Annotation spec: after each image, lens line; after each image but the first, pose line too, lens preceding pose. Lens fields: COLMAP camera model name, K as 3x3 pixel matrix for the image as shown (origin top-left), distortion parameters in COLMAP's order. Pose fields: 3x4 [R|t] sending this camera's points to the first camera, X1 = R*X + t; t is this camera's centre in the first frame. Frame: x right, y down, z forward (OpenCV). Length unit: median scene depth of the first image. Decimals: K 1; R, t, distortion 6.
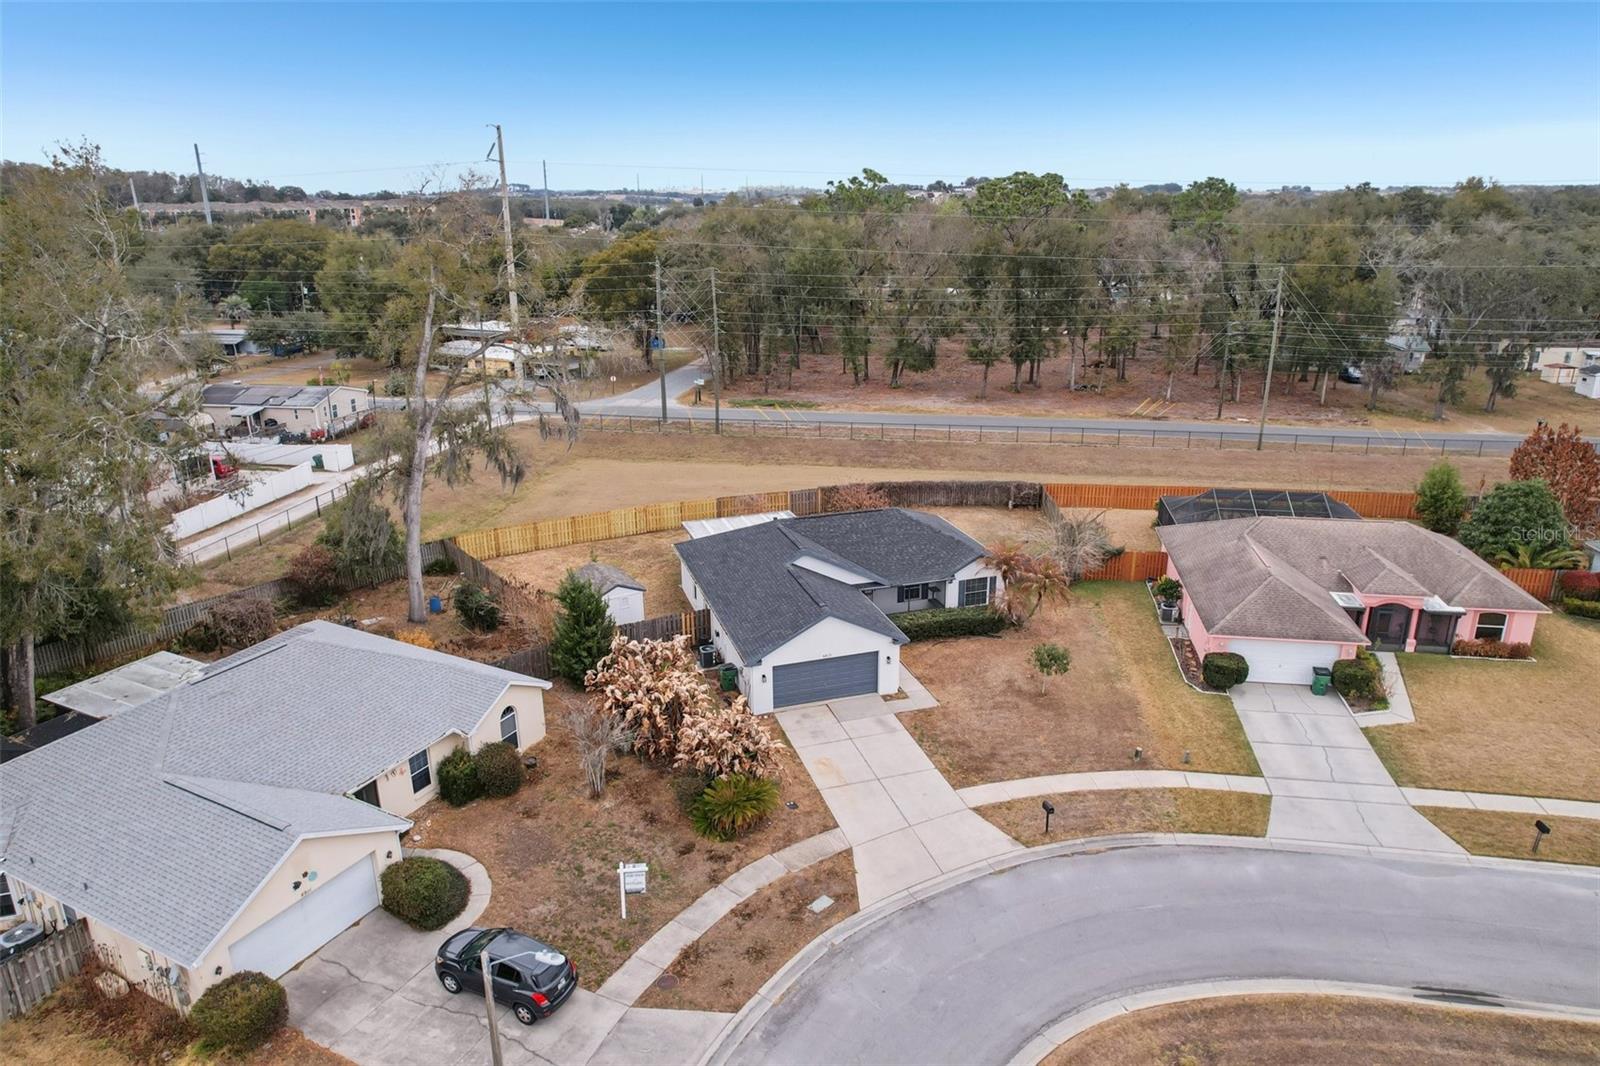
lens RADIAL K [[1006.9, 0, 797.7], [0, 1006.9, 535.3], [0, 0, 1]] dist [-0.045603, 0.000397]
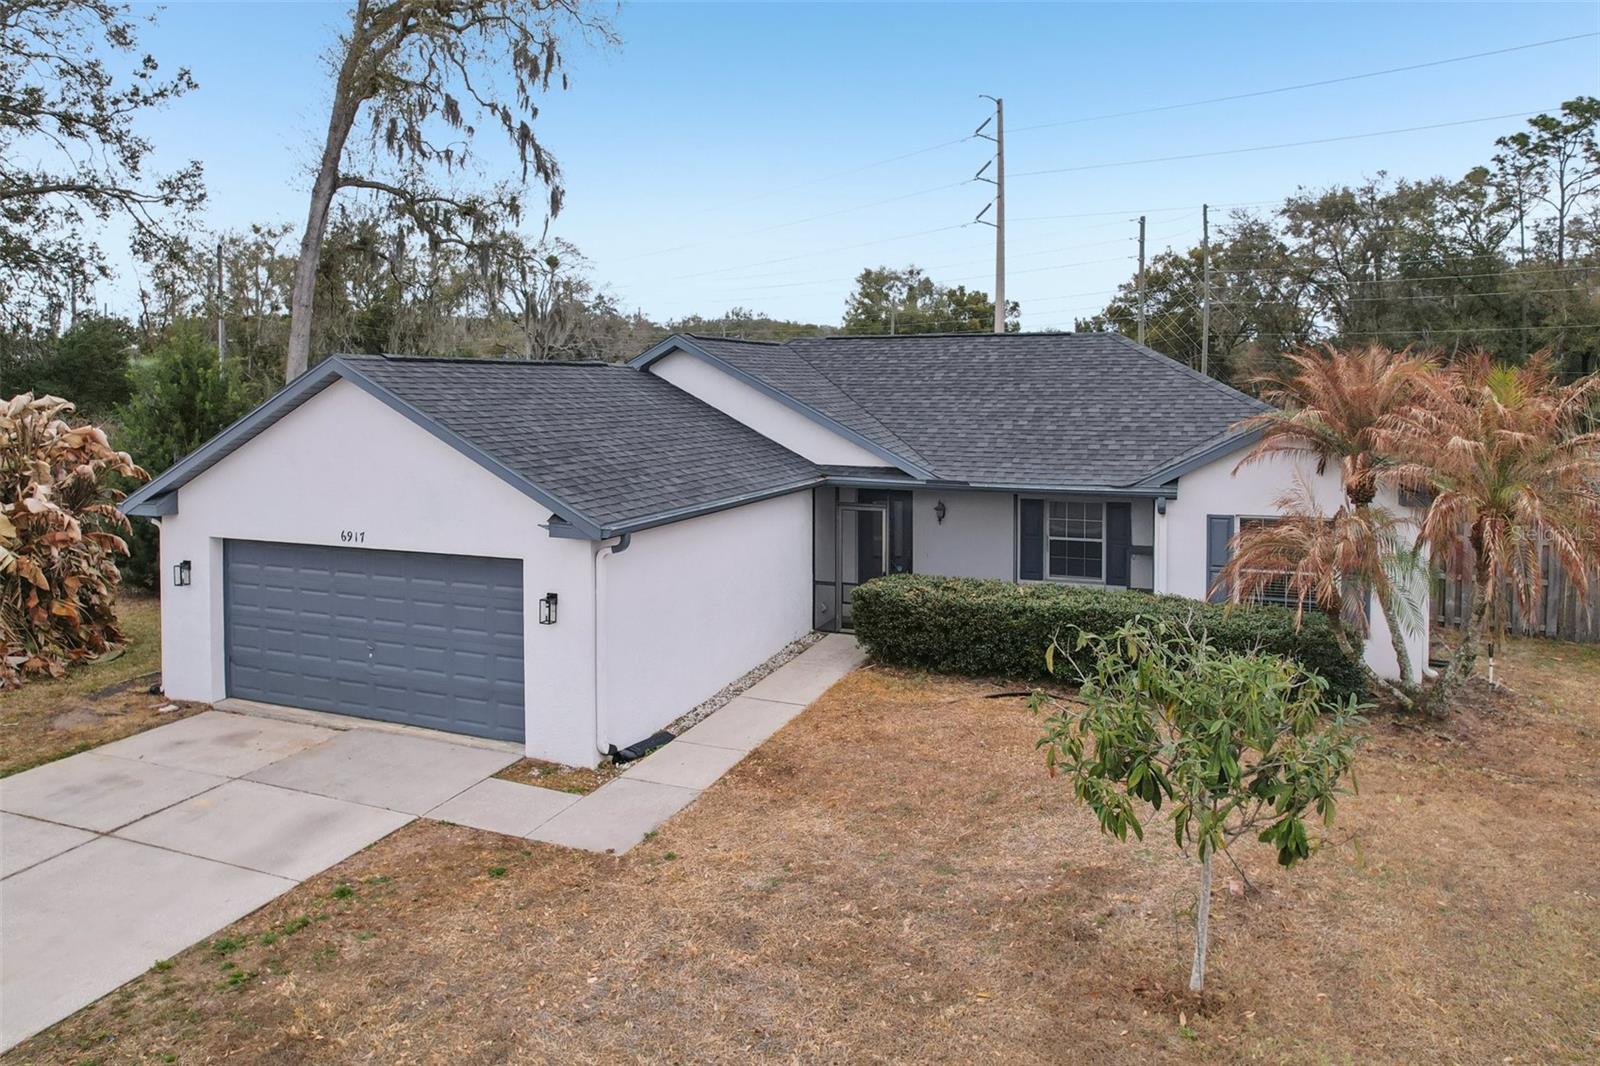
lens RADIAL K [[1046.5, 0, 810.9], [0, 1046.5, 530.9], [0, 0, 1]] dist [-0.079442, 0.068408]
pose [[0.783736, 0.096842, -0.613498, 0.288323], [-0.205088, 0.972716, -0.108453, 0.118469], [0.586256, 0.210820, 0.782214, 0.831690]]
